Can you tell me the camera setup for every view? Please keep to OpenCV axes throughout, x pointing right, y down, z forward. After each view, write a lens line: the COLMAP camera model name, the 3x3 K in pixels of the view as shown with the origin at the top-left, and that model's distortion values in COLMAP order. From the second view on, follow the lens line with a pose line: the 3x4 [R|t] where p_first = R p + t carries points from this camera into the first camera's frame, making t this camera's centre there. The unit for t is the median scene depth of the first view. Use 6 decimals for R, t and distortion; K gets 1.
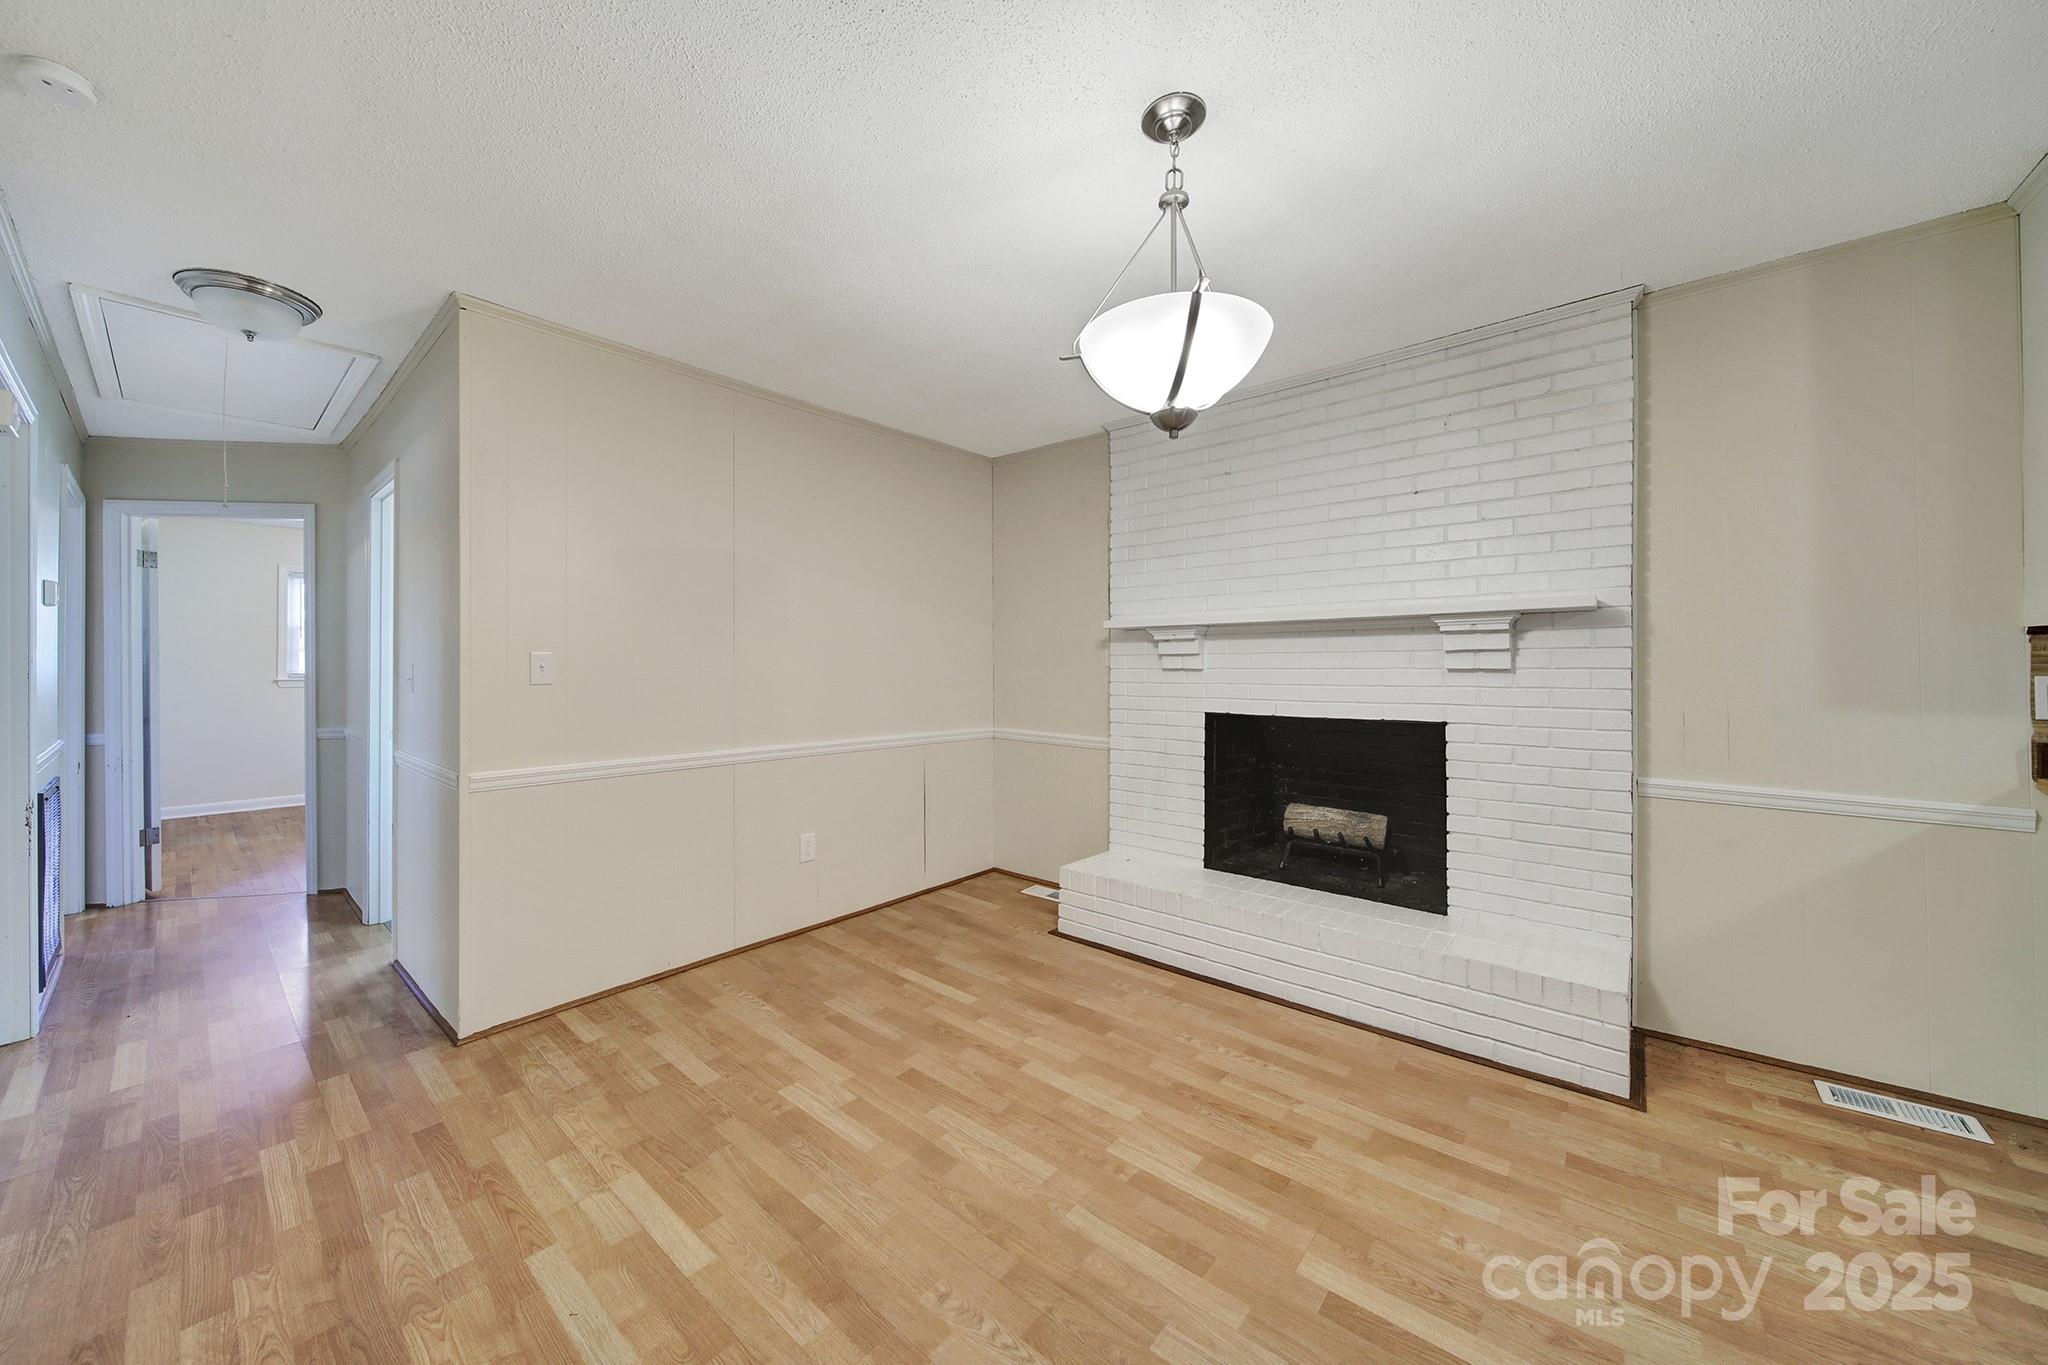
lens RADIAL K [[726.7, 0, 1017.0], [0, 726.7, 665.5], [0, 0, 1]] dist [-0.000115, 0.000015]
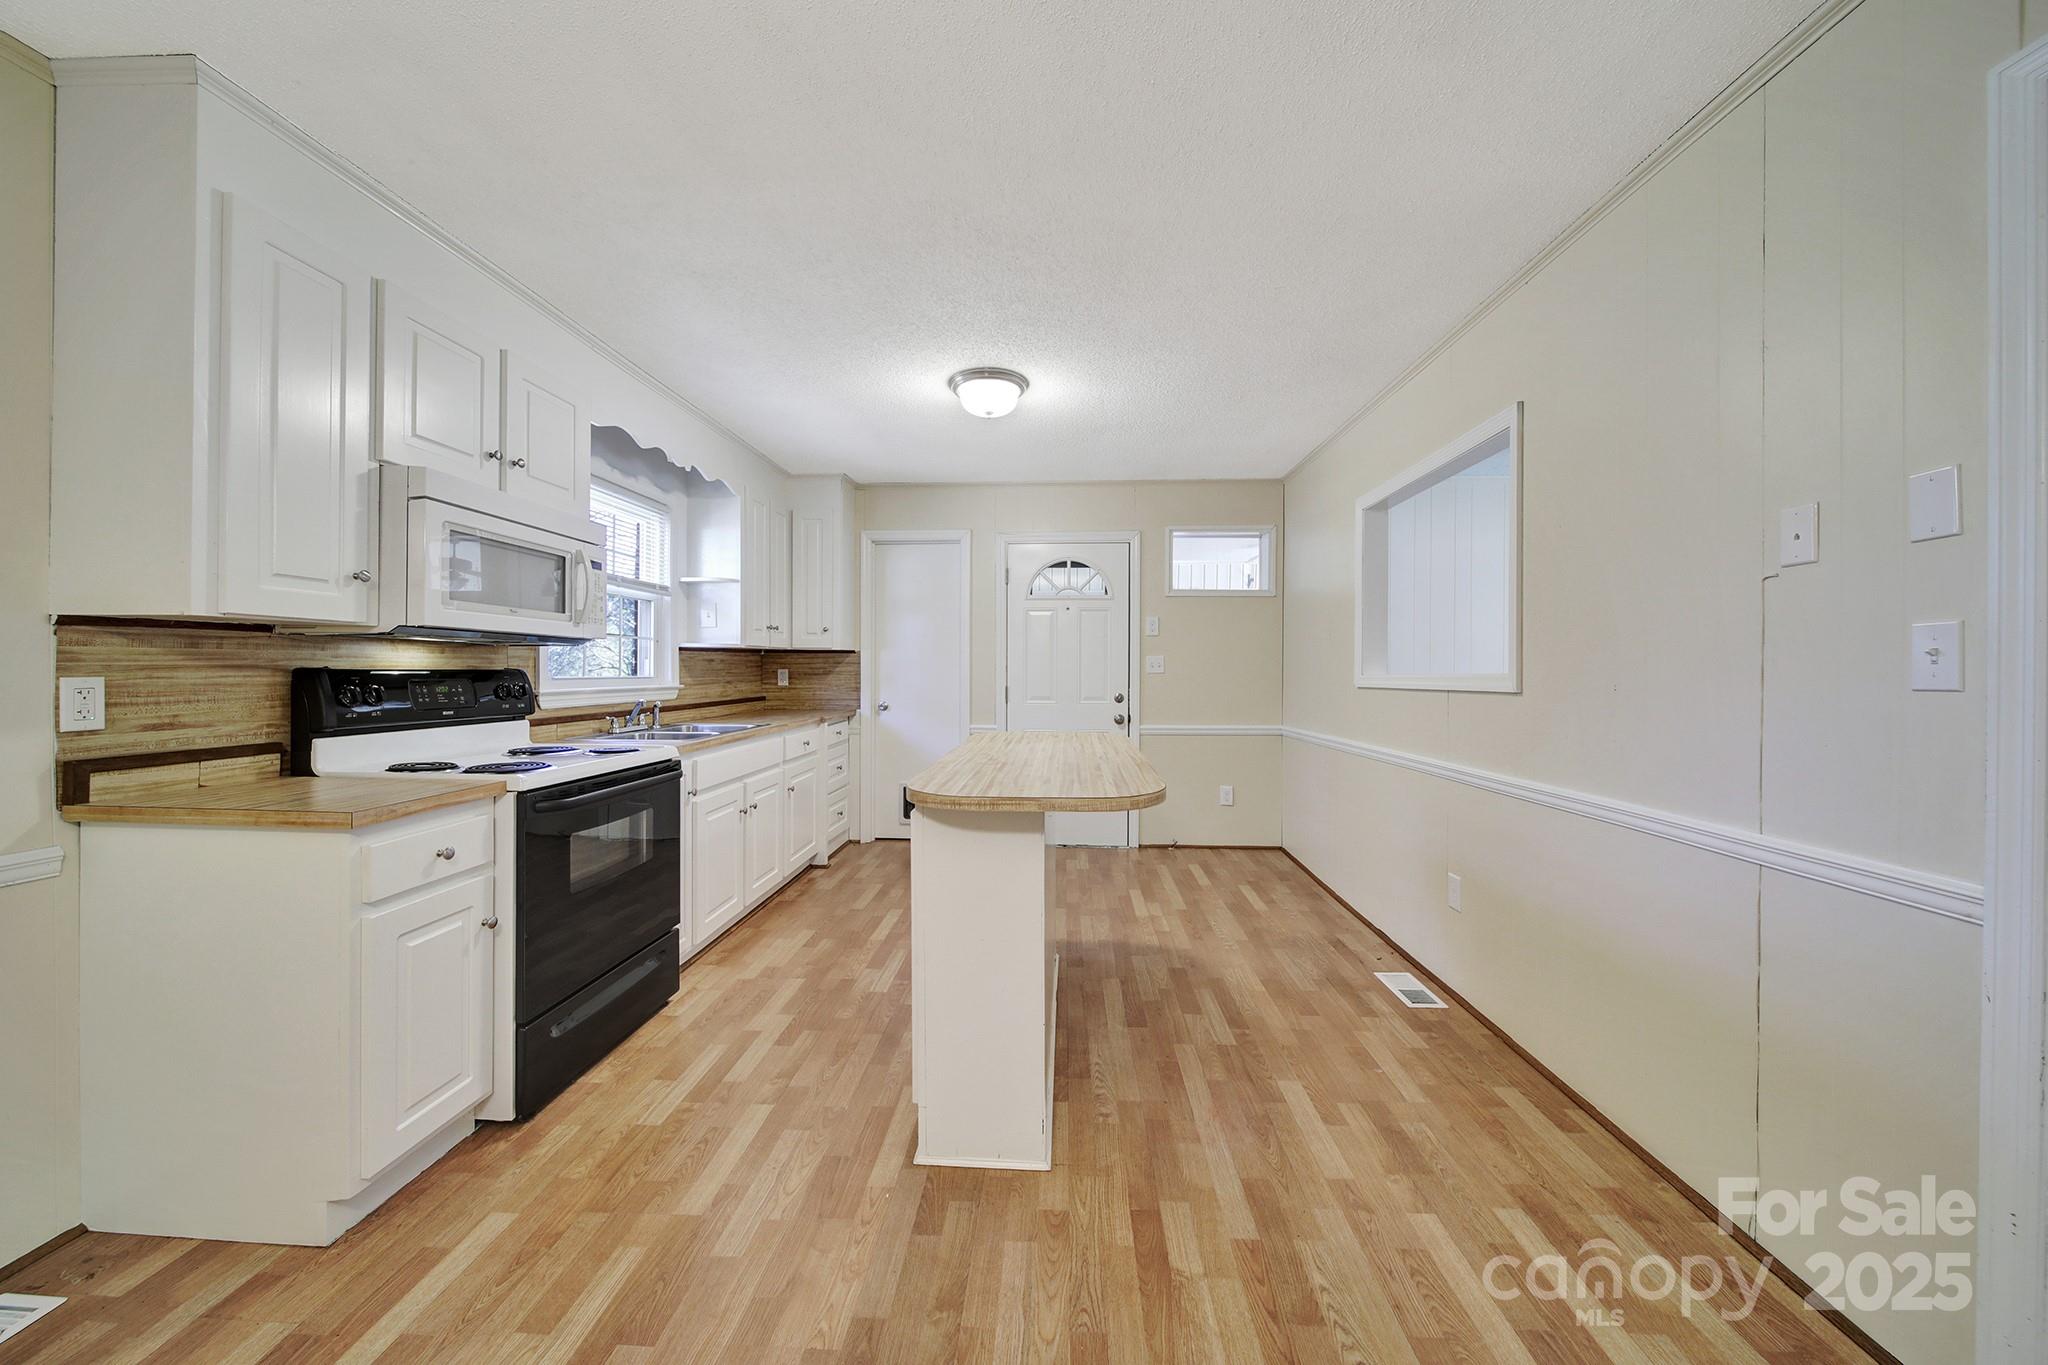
lens RADIAL K [[721.8, 0, 1021.5], [0, 721.8, 669.7], [0, 0, 1]] dist [-0.002069, -0.000222]
pose [[-0.603532, 0.000326, 0.797339, 0.123568], [-0.000547, 1.000000, -0.000823, 0.005117], [-0.797339, -0.000932, -0.603531, 0.550981]]
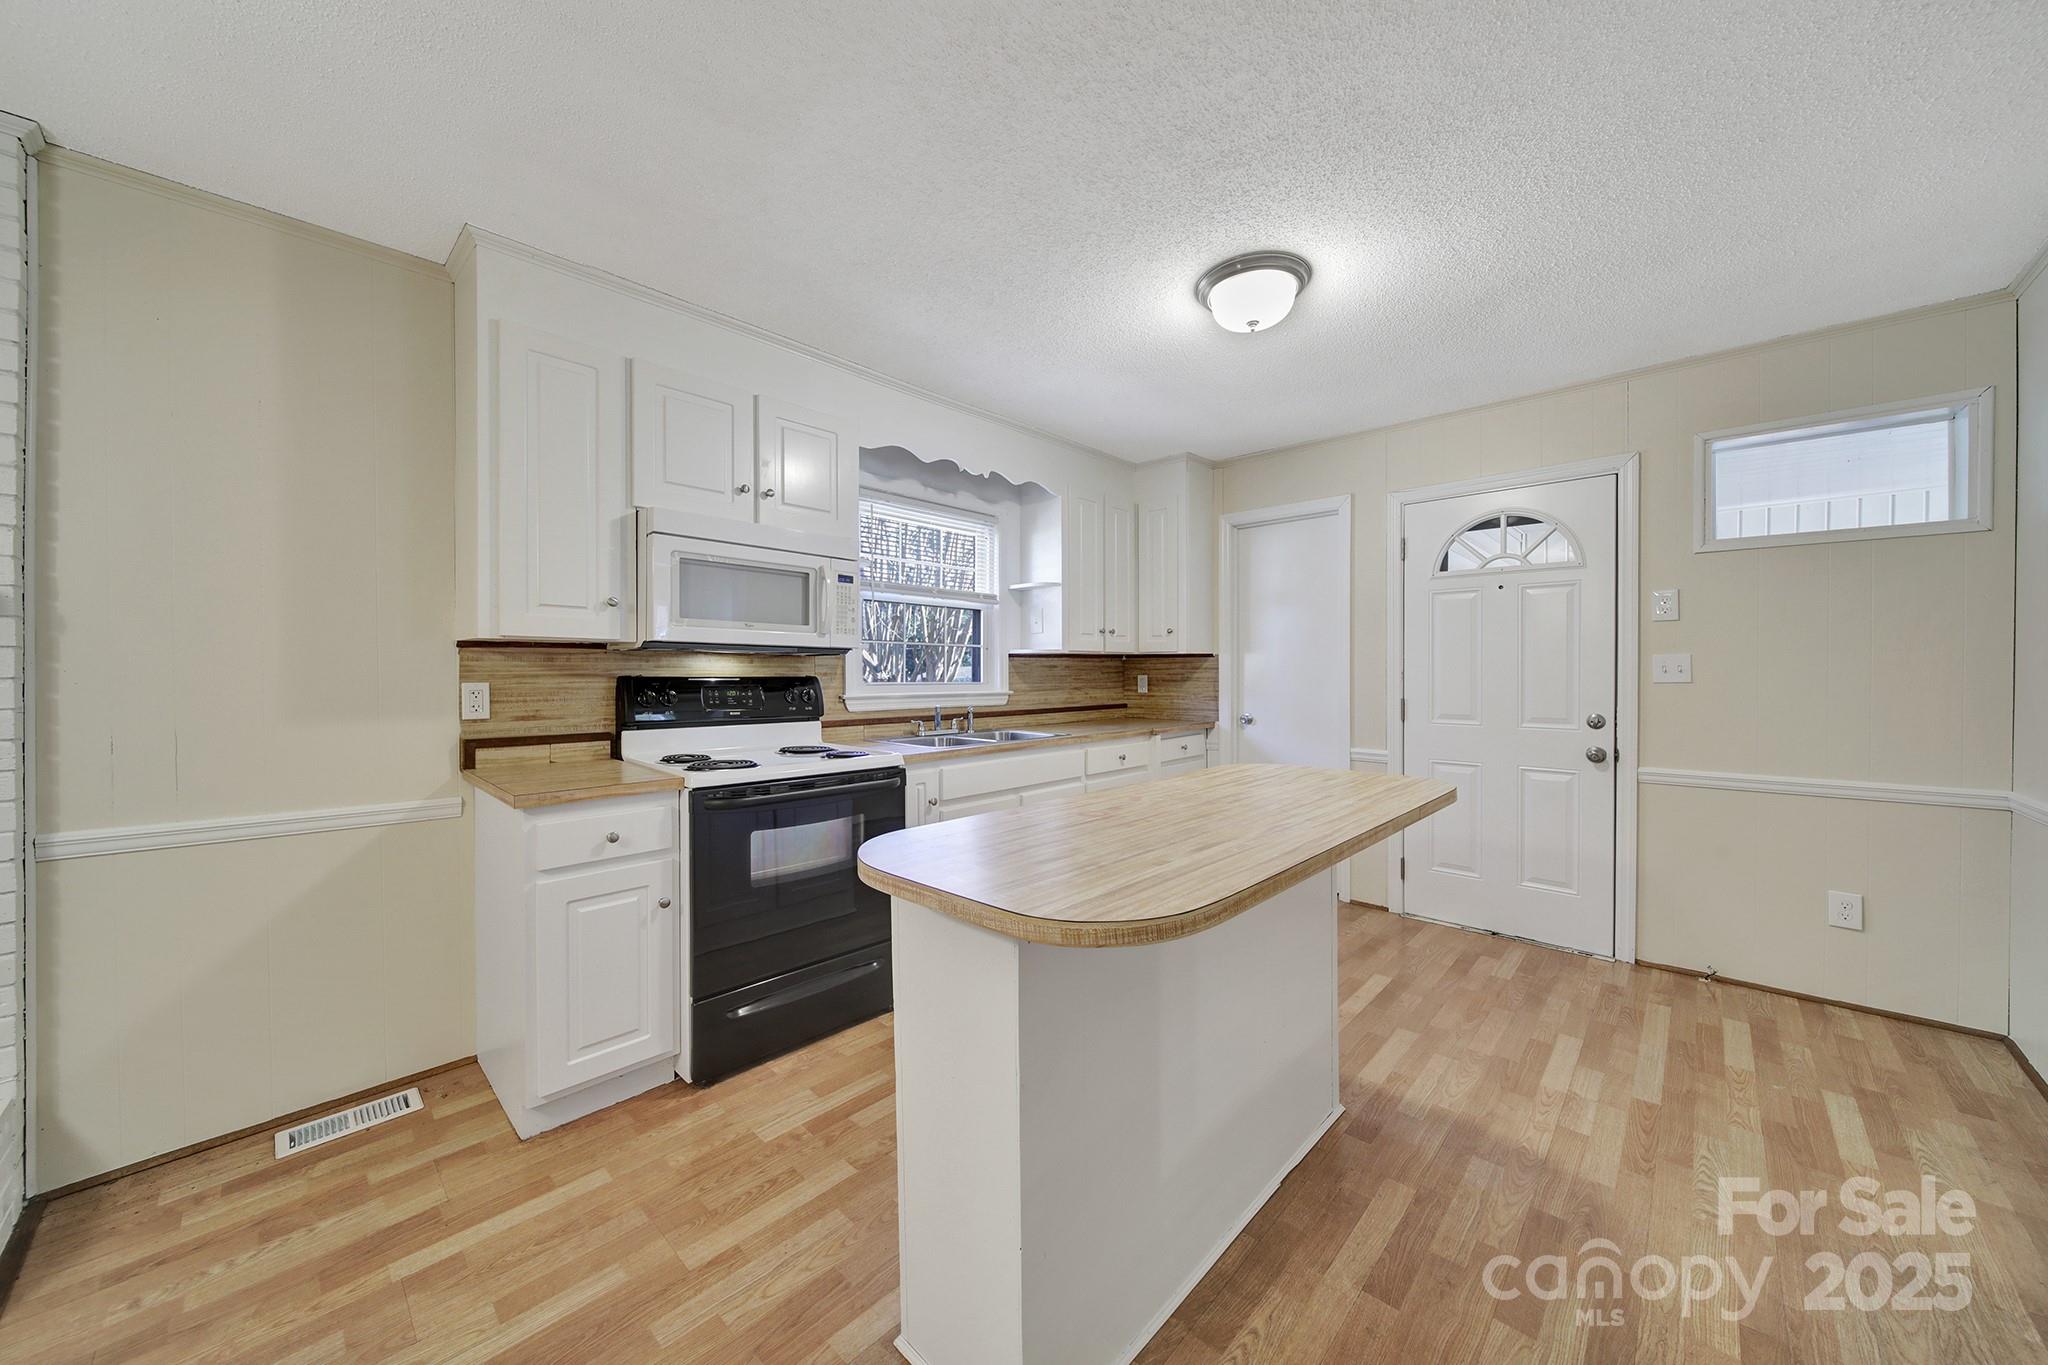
lens RADIAL K [[718.5, 0, 1025.0], [0, 718.5, 677.3], [0, 0, 1]] dist [0.000321, -0.001948]
pose [[0.052341, -0.004699, 0.998618, 0.249200], [-0.001384, 0.999988, 0.004778, -0.001369], [-0.998628, -0.001632, 0.052334, 0.025188]]
